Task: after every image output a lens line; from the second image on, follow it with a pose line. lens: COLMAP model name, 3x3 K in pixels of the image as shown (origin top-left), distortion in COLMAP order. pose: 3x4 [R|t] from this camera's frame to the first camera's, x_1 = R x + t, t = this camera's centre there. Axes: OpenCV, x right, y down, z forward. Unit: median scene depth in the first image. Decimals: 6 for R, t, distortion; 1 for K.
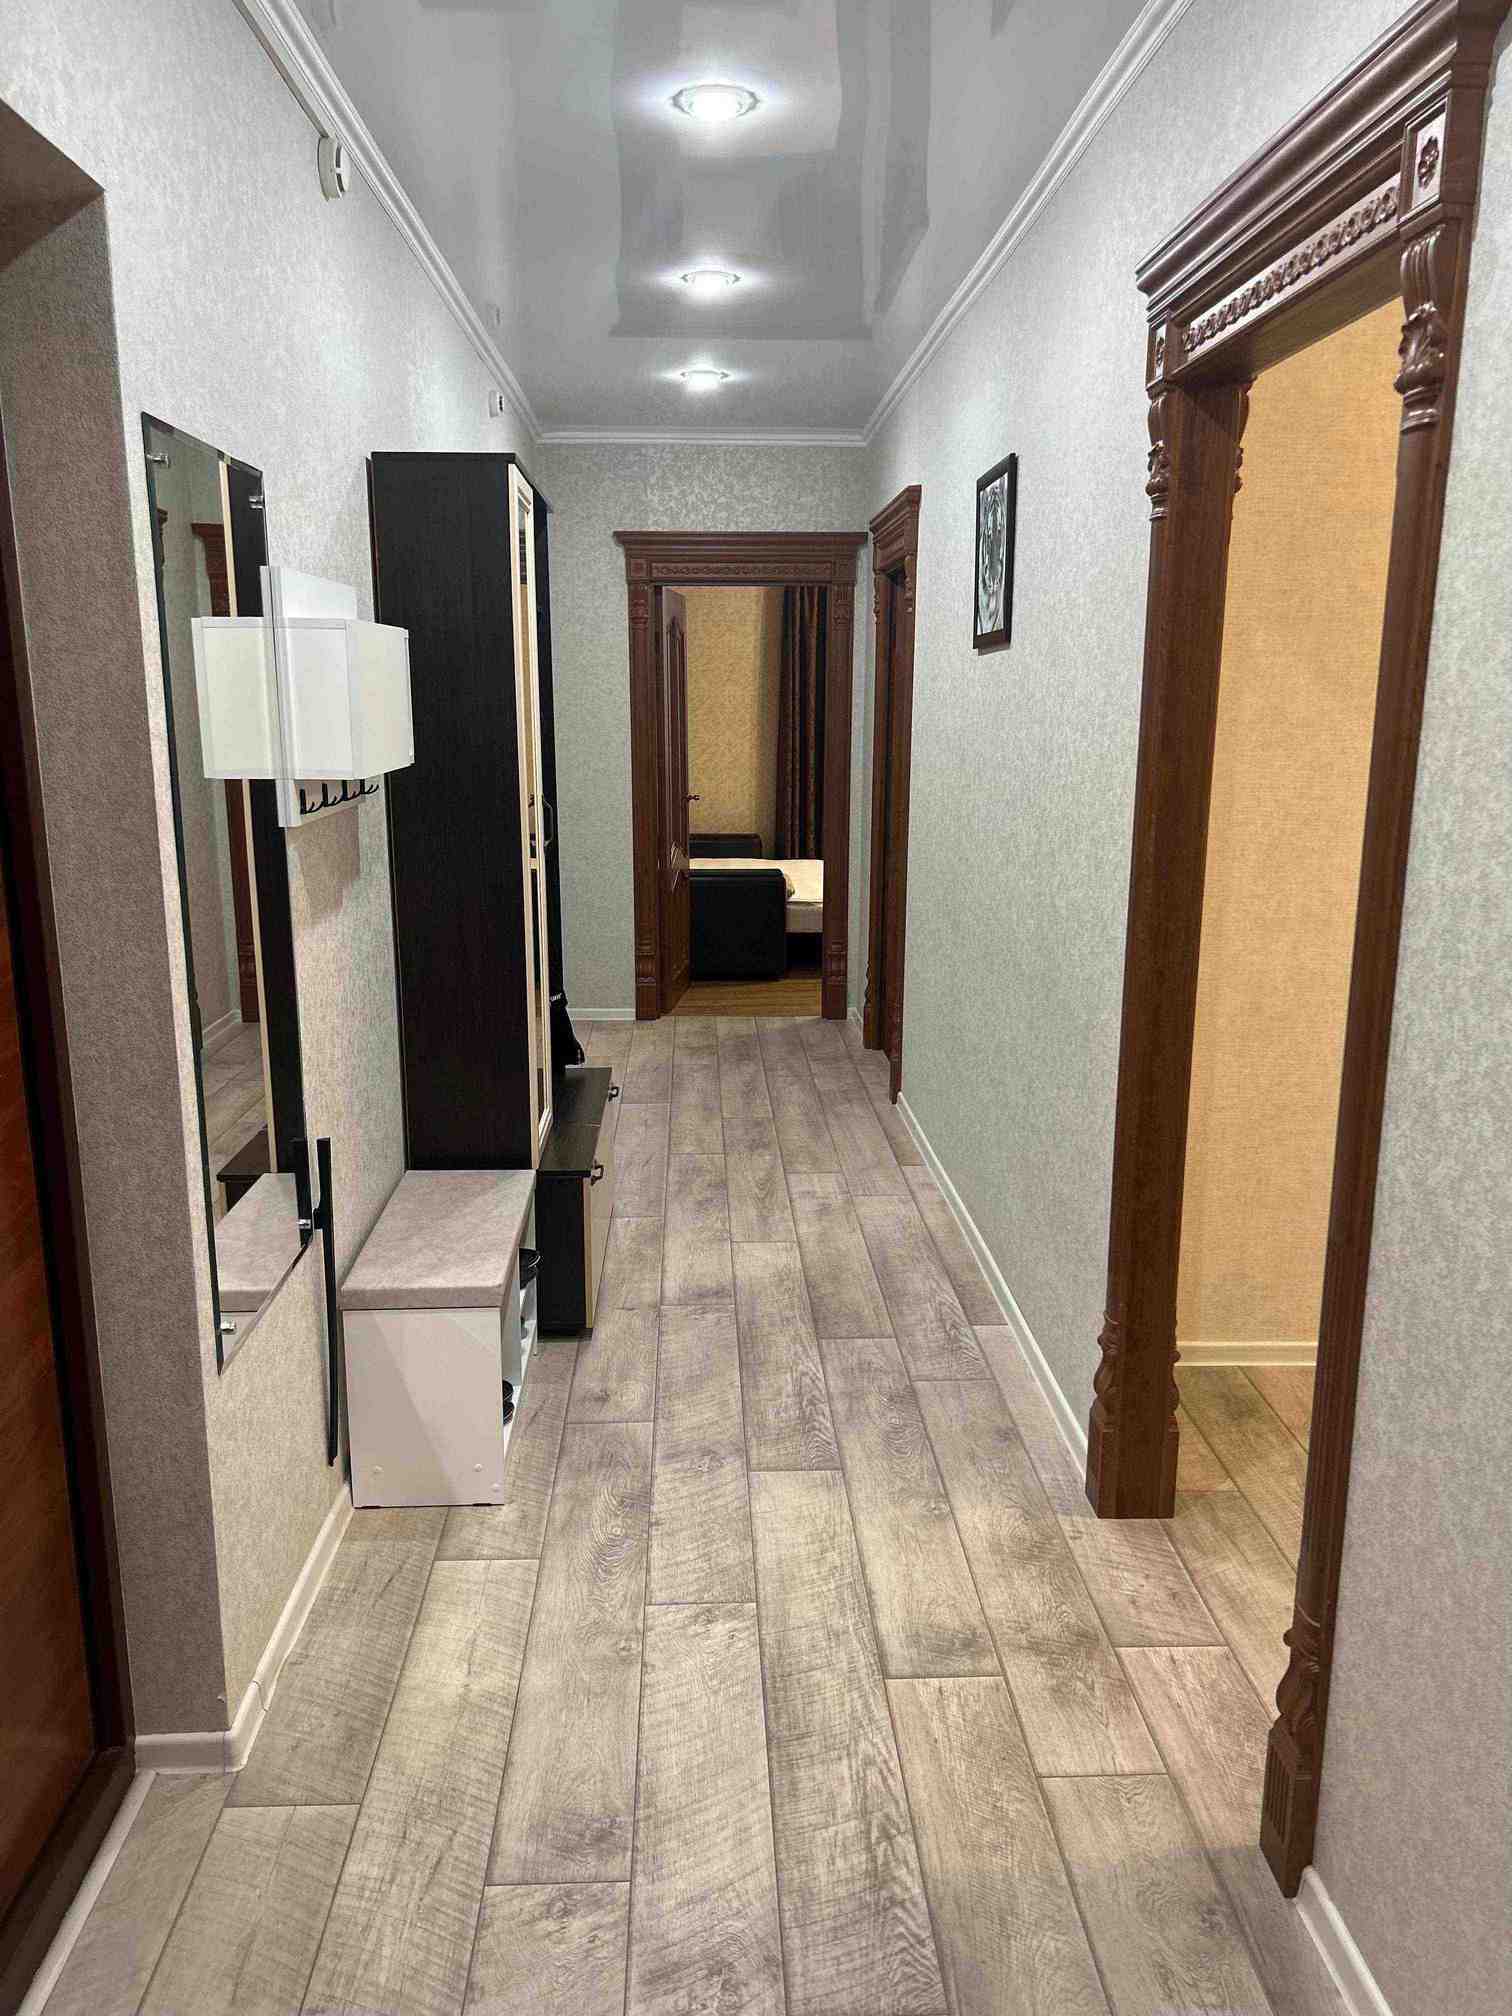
lens RADIAL K [[1523.1, 0, 753.8], [0, 1523.1, 1011.2], [0, 0, 1]] dist [0.016471, -0.011384]
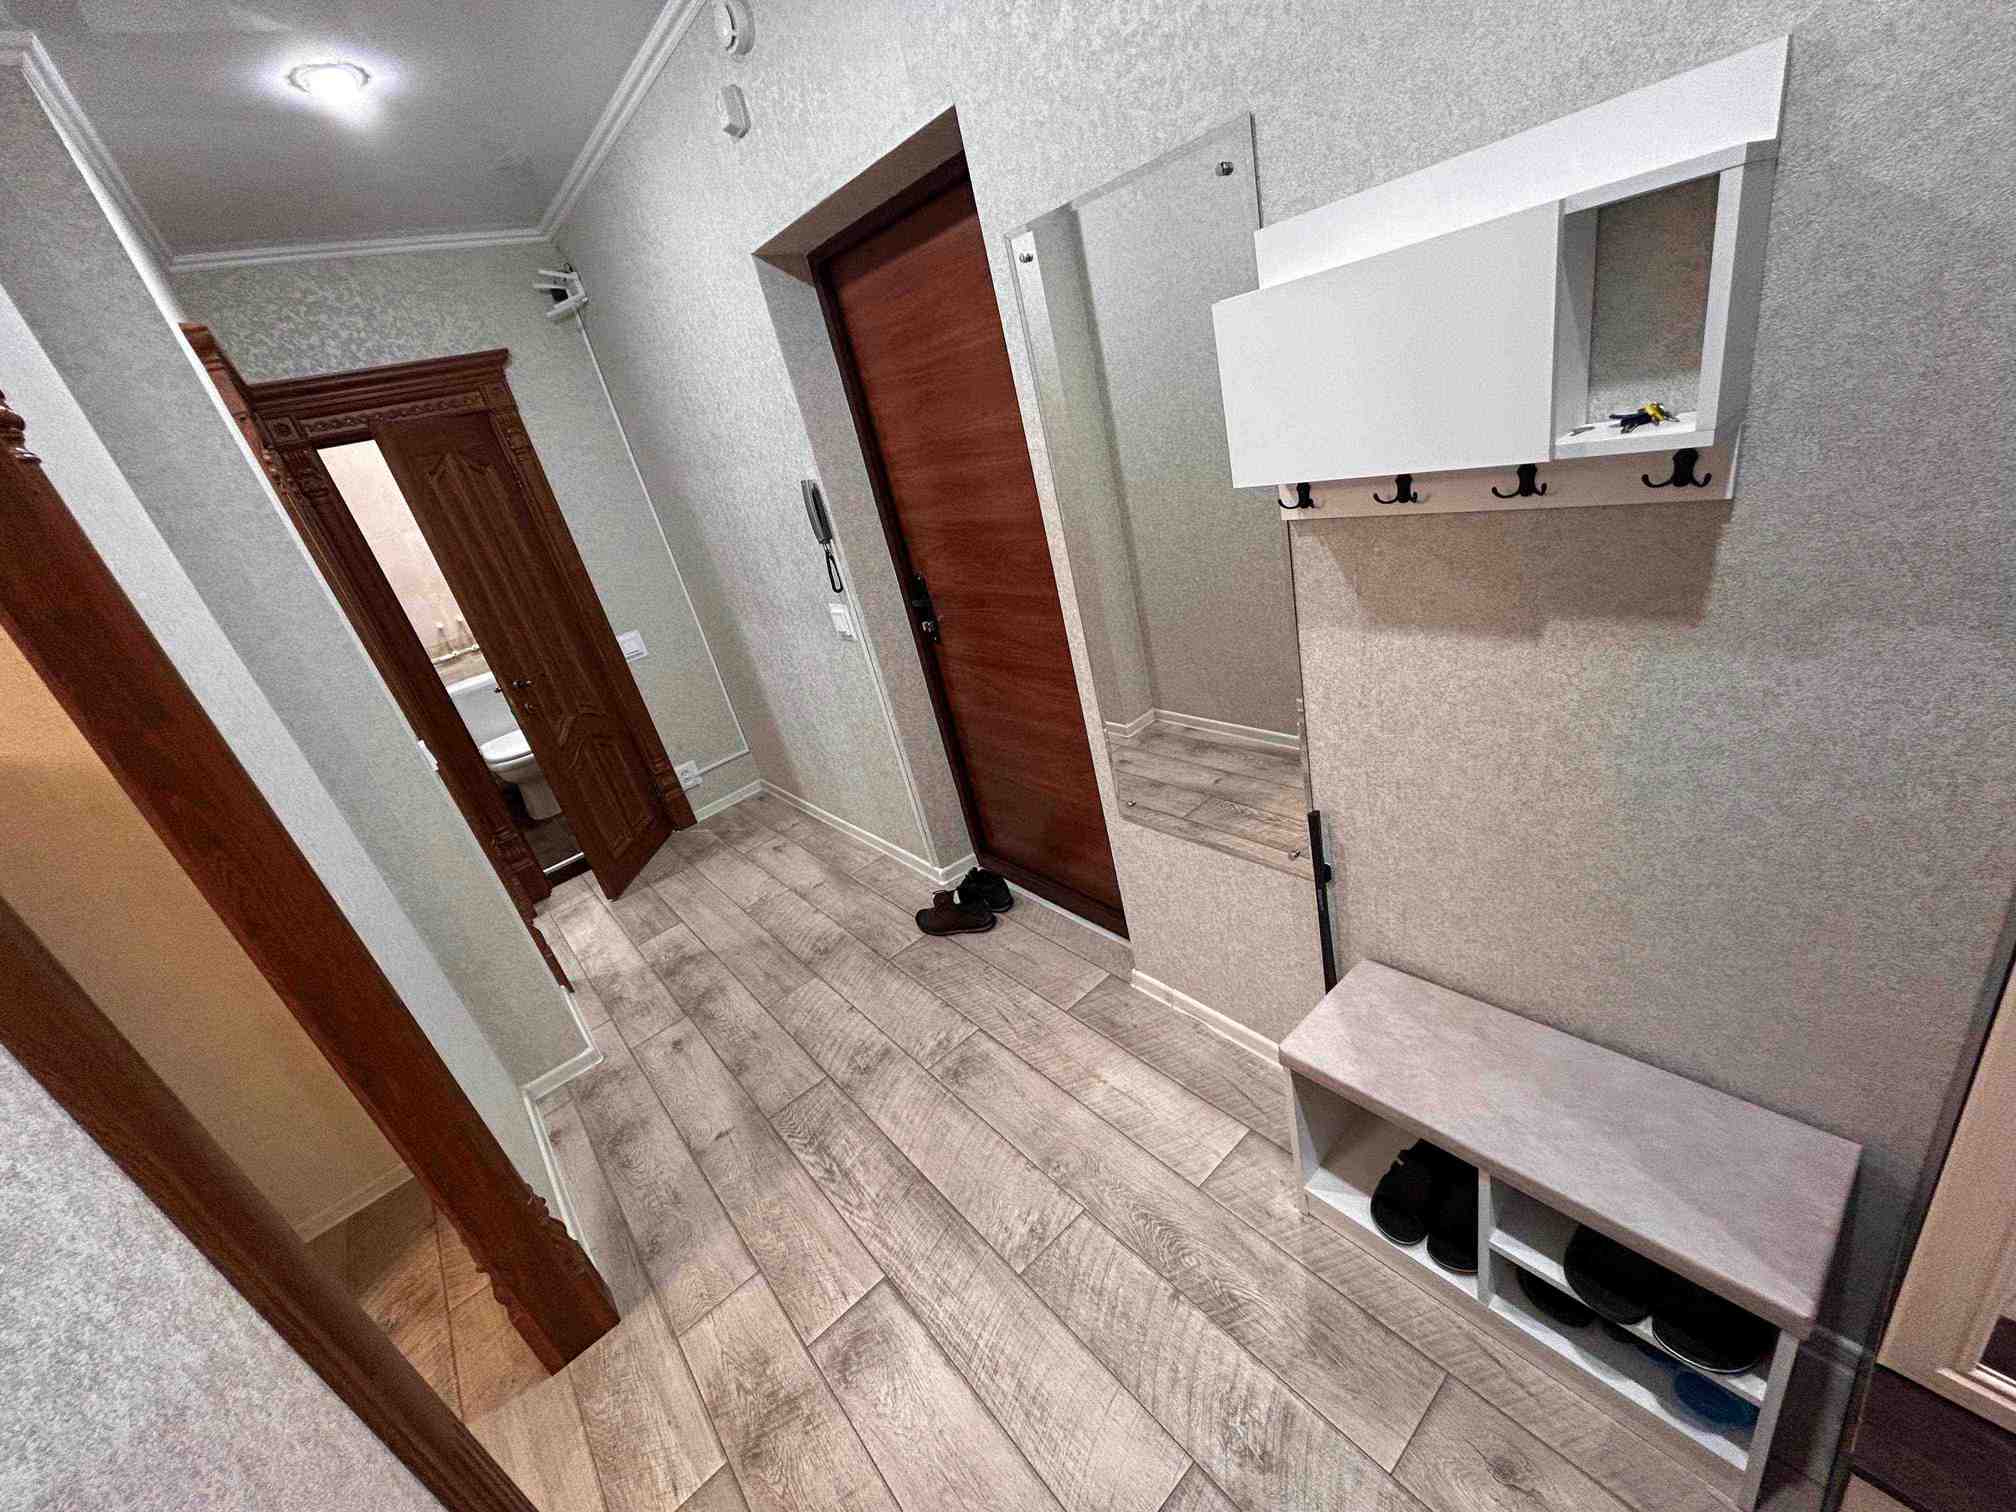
lens RADIAL K [[809.2, 0, 1004.0], [0, 809.2, 760.8], [0, 0, 1]] dist [-0.001246, 0.002022]
pose [[-0.773840, 0.416628, -0.477067, 0.159112], [0.098664, 0.823304, 0.558960, -0.321446], [0.625649, 0.385476, -0.678212, 1.403415]]
